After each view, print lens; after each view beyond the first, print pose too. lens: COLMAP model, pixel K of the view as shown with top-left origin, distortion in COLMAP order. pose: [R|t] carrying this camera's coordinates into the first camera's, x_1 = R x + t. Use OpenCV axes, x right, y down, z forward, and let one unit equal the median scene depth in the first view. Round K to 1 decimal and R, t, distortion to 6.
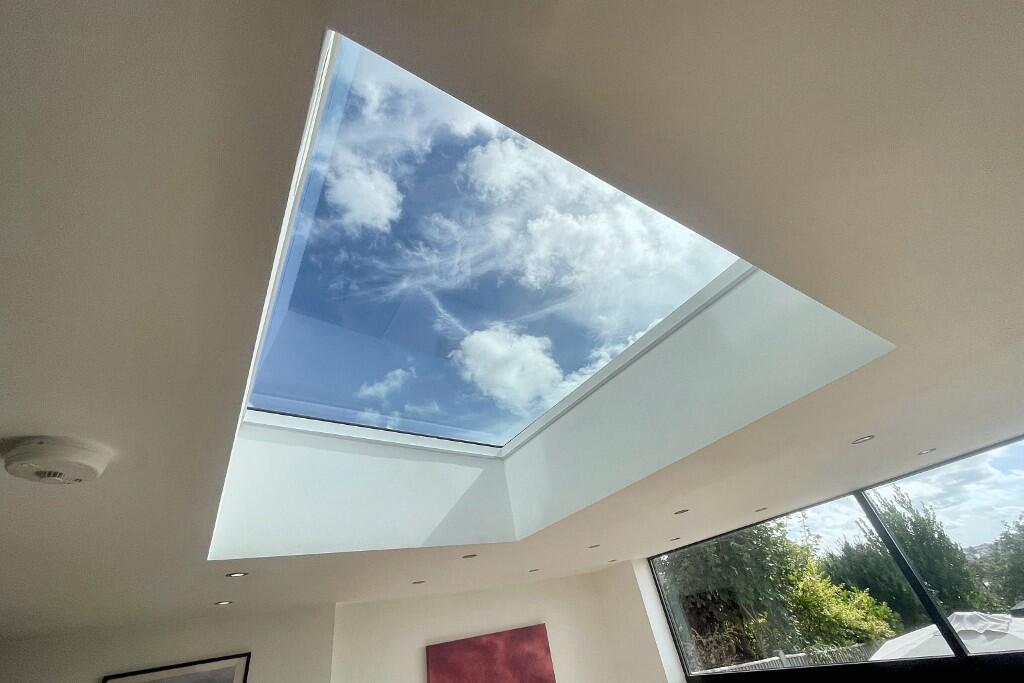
lens RADIAL K [[413.0, 0, 510.0], [0, 413.0, 340.8], [0, 0, 1]] dist [-0.004289, 0.000246]
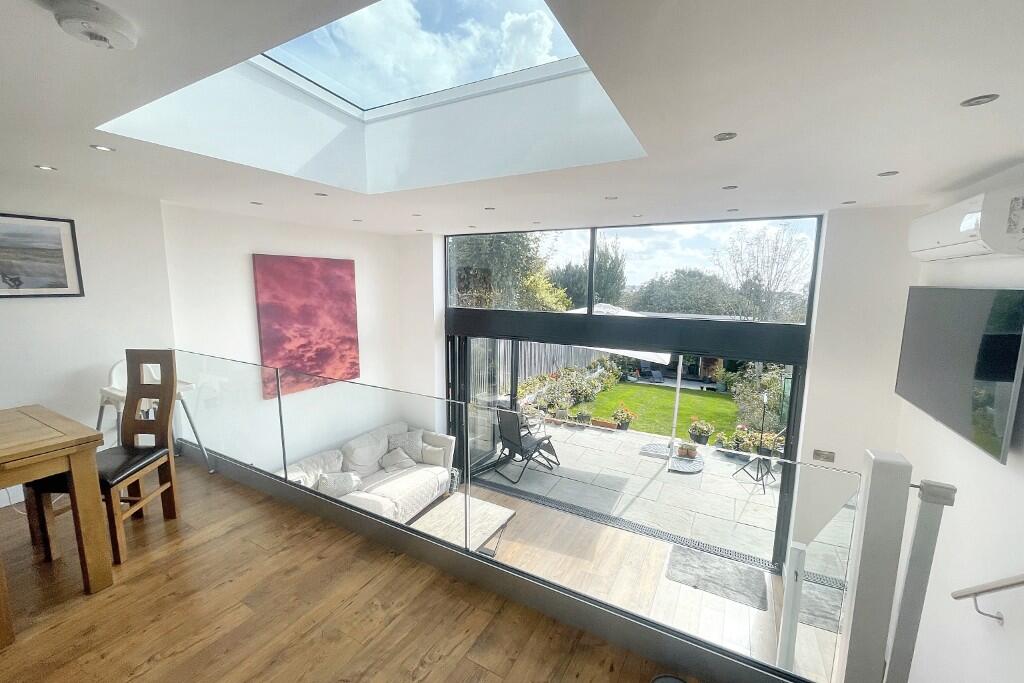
lens RADIAL K [[413.0, 0, 510.0], [0, 413.0, 340.8], [0, 0, 1]] dist [-0.004289, 0.000246]
pose [[0.857399, 0.108558, 0.503072, -0.119419], [-0.416461, 0.720650, 0.554278, -0.044452], [-0.302368, -0.684747, 0.663095, -0.166801]]
